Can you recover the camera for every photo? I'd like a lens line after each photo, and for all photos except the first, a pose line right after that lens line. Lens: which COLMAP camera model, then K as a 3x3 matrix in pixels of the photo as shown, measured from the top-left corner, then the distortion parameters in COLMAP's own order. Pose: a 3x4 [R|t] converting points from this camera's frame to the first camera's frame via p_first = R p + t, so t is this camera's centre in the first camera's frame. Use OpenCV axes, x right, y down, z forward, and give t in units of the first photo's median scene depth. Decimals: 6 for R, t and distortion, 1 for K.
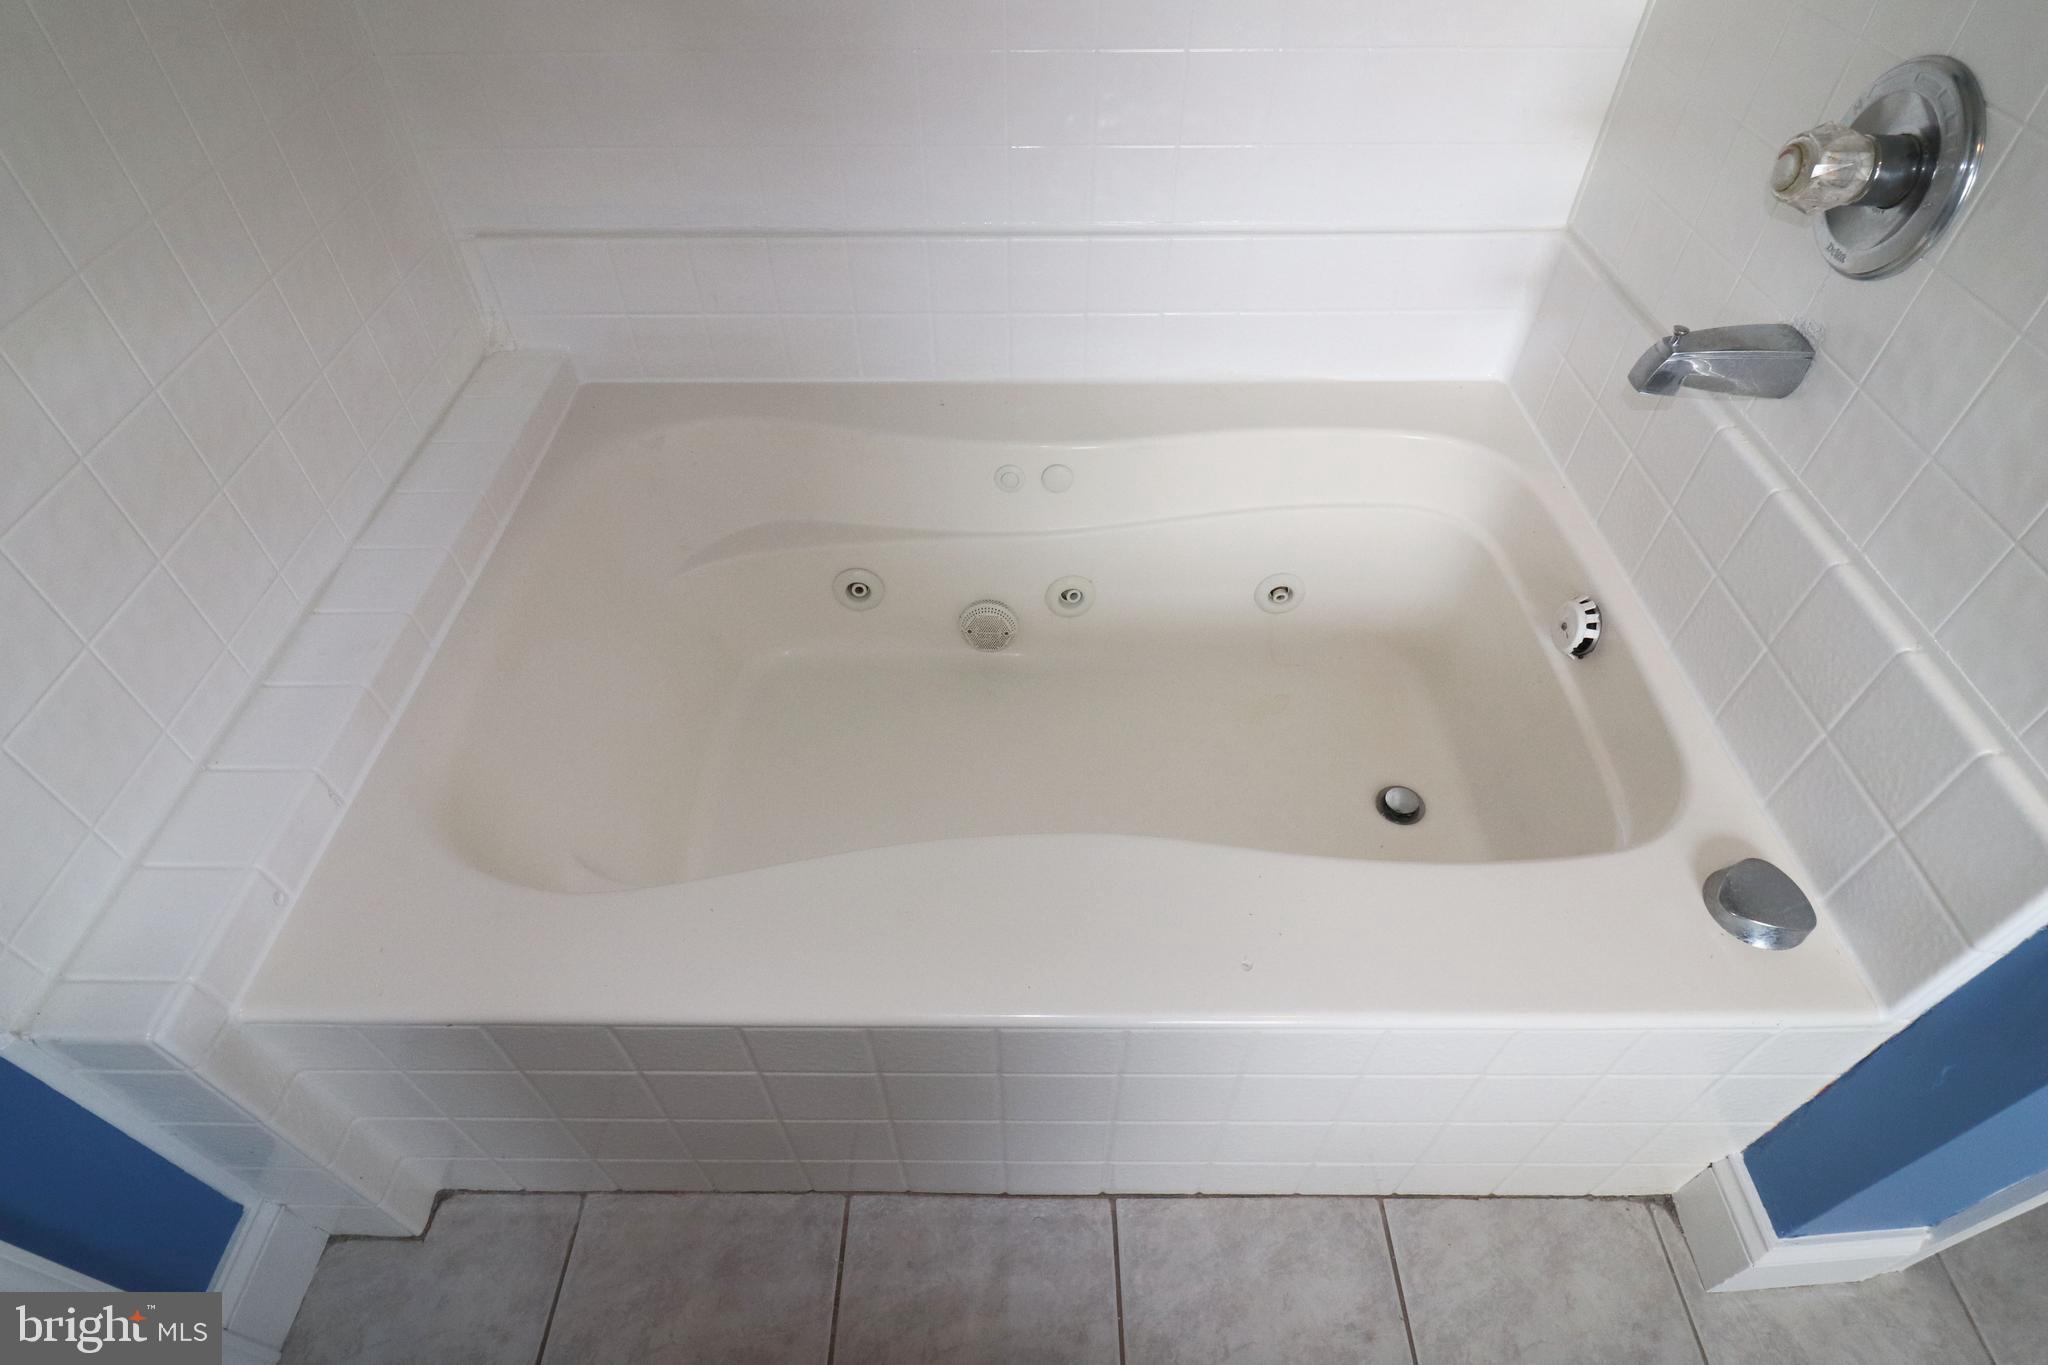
lens RADIAL K [[1047.5, 0, 1024.0], [0, 1047.5, 682.5], [0, 0, 1]] dist [-0.004949, -0.002157]
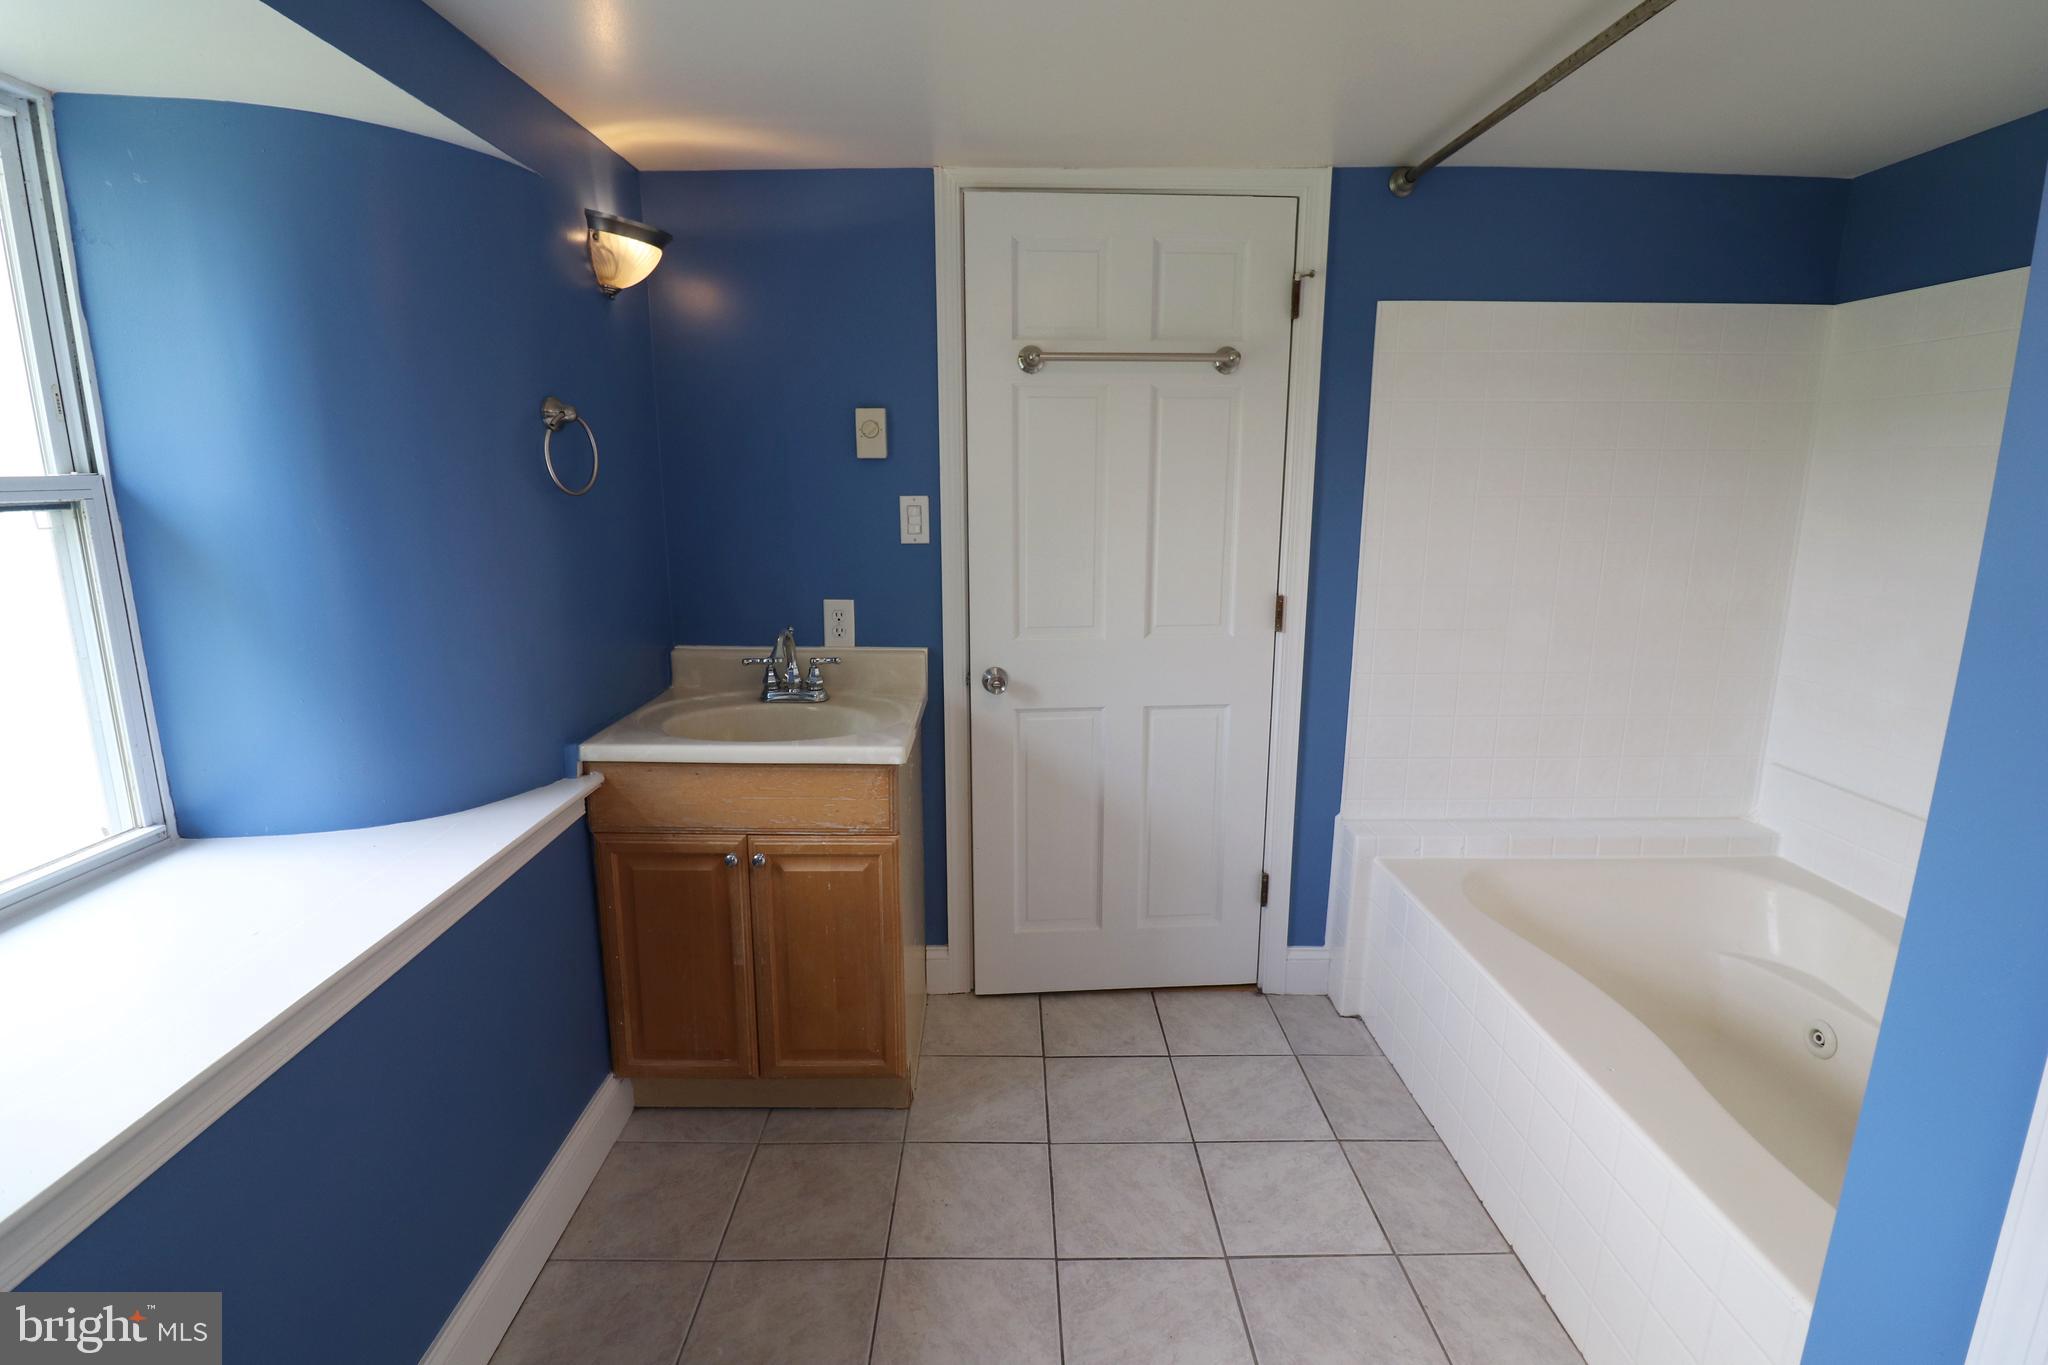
lens RADIAL K [[945.8, 0, 1024.0], [0, 945.8, 682.5], [0, 0, 1]] dist [-0.000597, -0.010935]
pose [[0.015917, 0.201633, -0.979332, 1.287056], [-0.728211, 0.673515, 0.126833, 0.276279], [0.685168, 0.711141, 0.157552, -0.324847]]
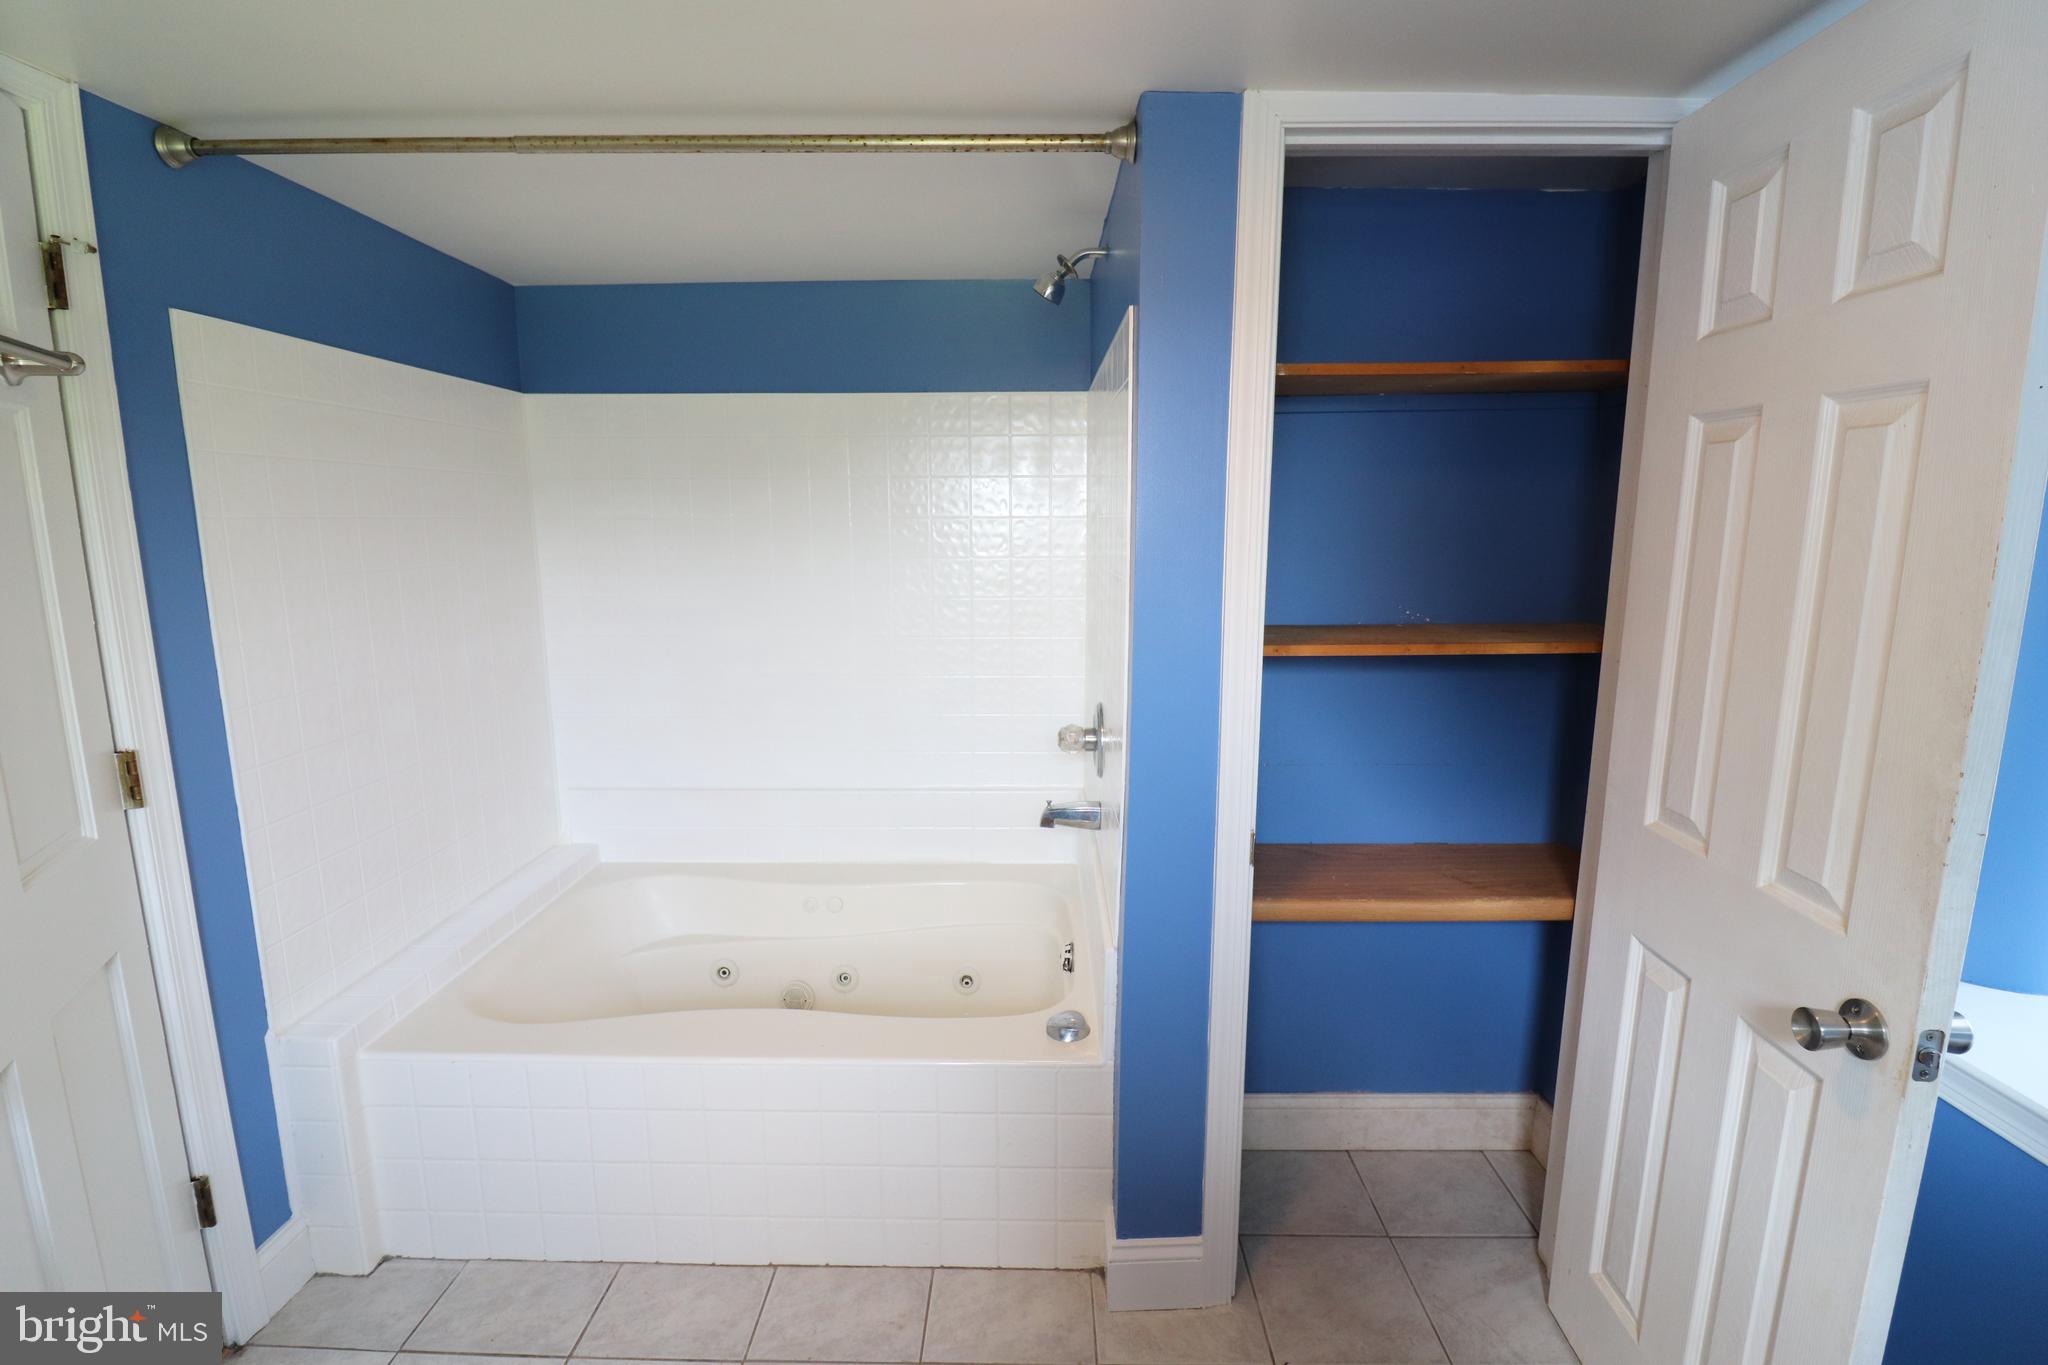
lens RADIAL K [[945.8, 0, 1024.0], [0, 945.8, 682.5], [0, 0, 1]] dist [-0.000597, -0.010935]
pose [[0.999890, 0.004495, -0.014119, 0.508384], [-0.012080, 0.799074, -0.601111, 0.656466], [0.008580, 0.601216, 0.799041, -0.790340]]
